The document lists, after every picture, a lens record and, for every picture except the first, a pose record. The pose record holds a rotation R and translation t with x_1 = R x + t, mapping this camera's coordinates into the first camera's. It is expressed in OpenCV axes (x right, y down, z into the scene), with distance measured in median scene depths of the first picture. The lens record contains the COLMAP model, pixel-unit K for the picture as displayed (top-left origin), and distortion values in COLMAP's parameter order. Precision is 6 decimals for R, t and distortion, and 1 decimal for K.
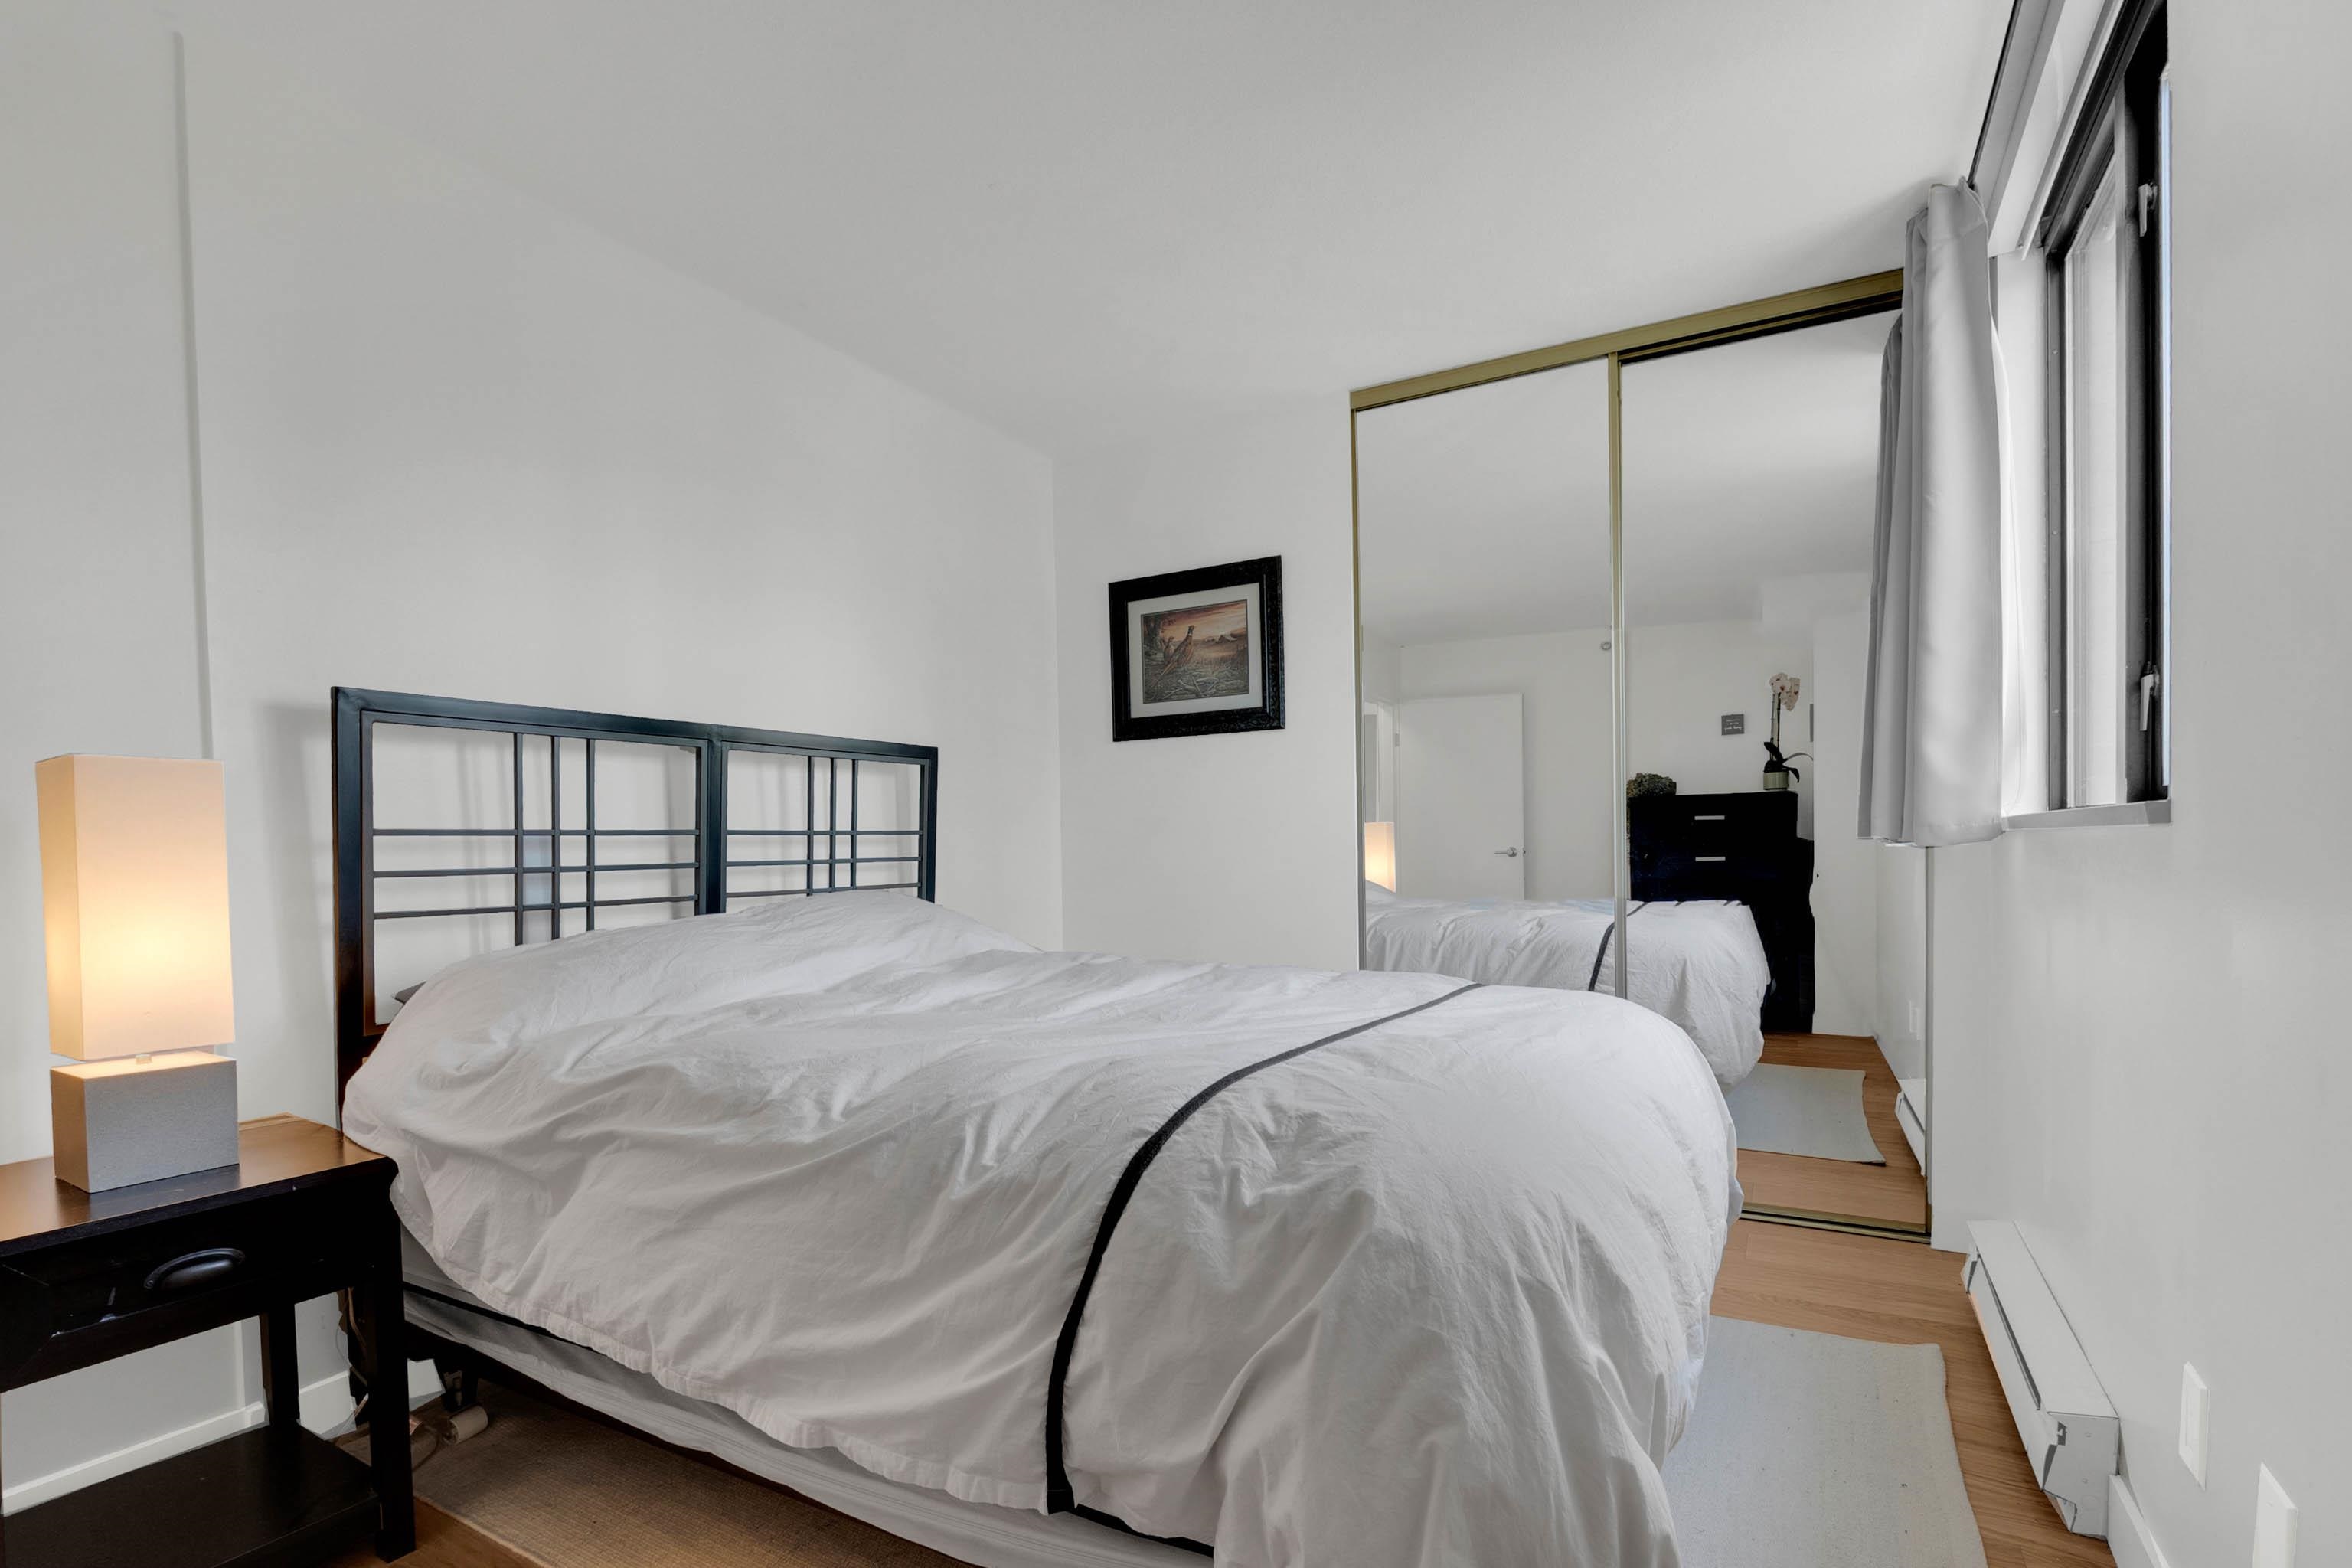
lens RADIAL K [[1074.0, 0, 1230.1], [0, 1074.0, 879.2], [0, 0, 1]] dist [-0.011763, 0.001369]
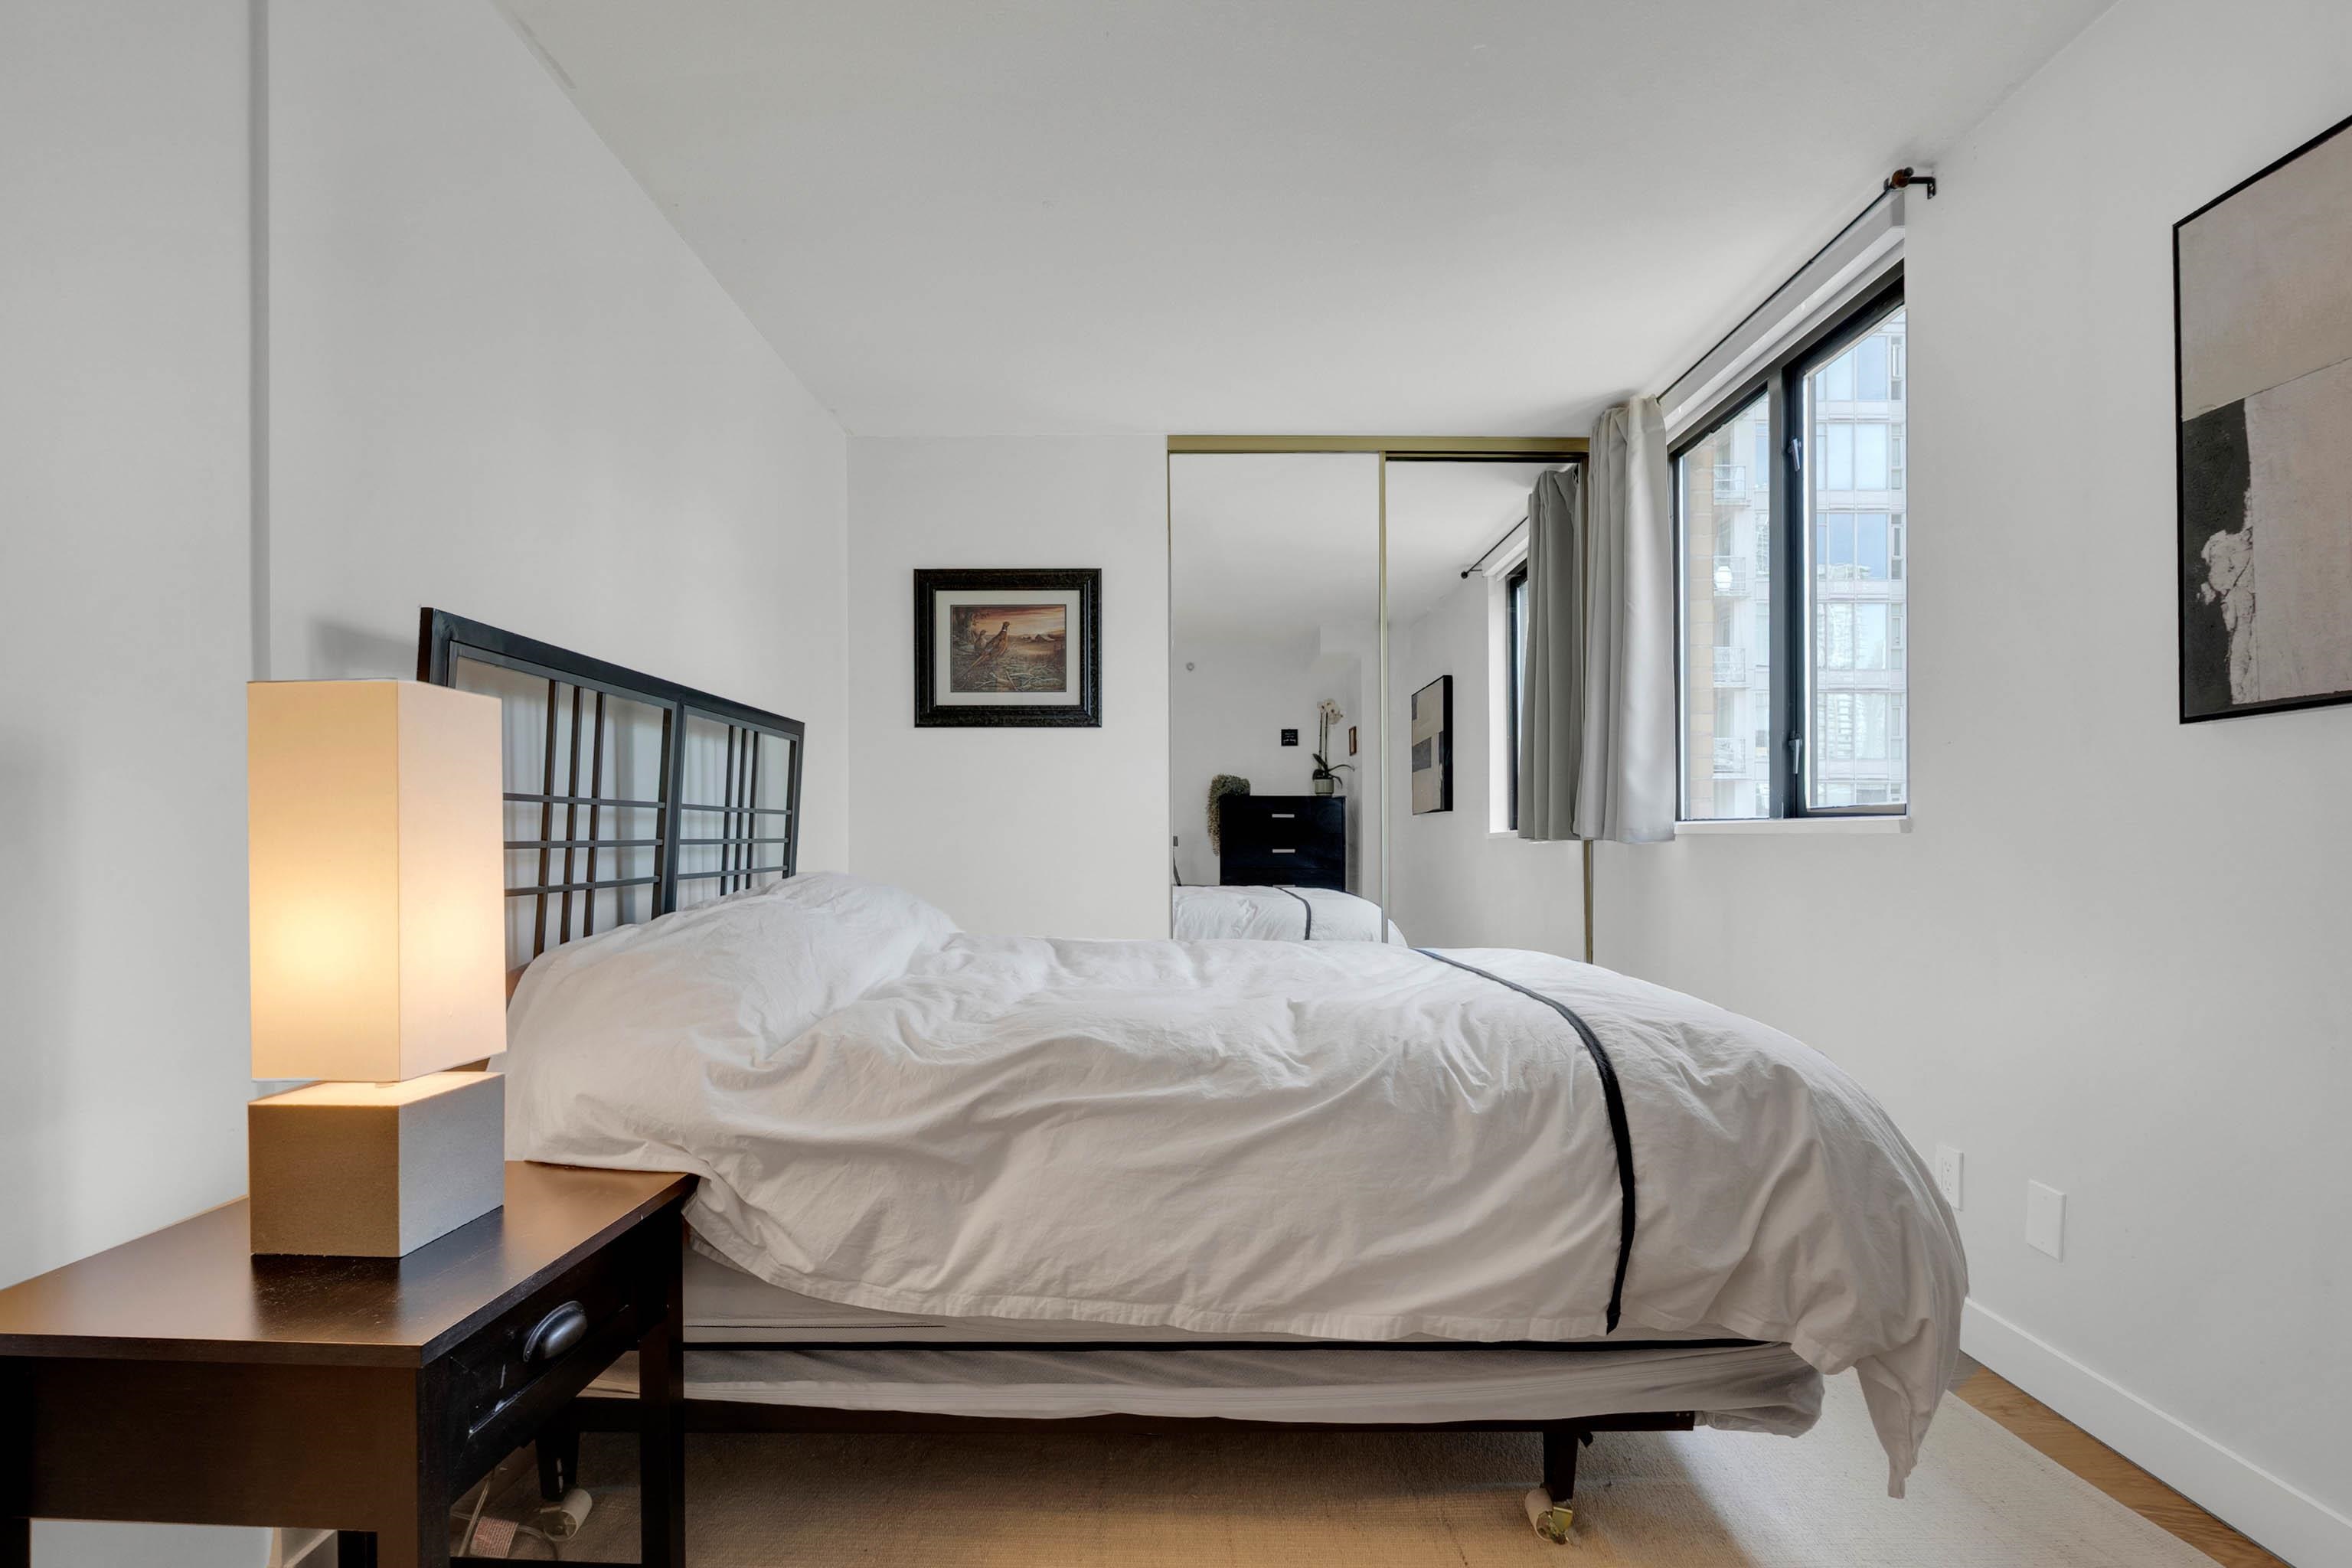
lens RADIAL K [[1074.0, 0, 1142.4], [0, 1074.0, 813.2], [0, 0, 1]] dist [-0.011763, 0.001369]
pose [[0.887228, 0.025660, 0.460617, -0.468739], [-0.001485, 0.998606, -0.052770, 0.006368], [-0.461329, 0.046135, 0.886029, 0.022124]]
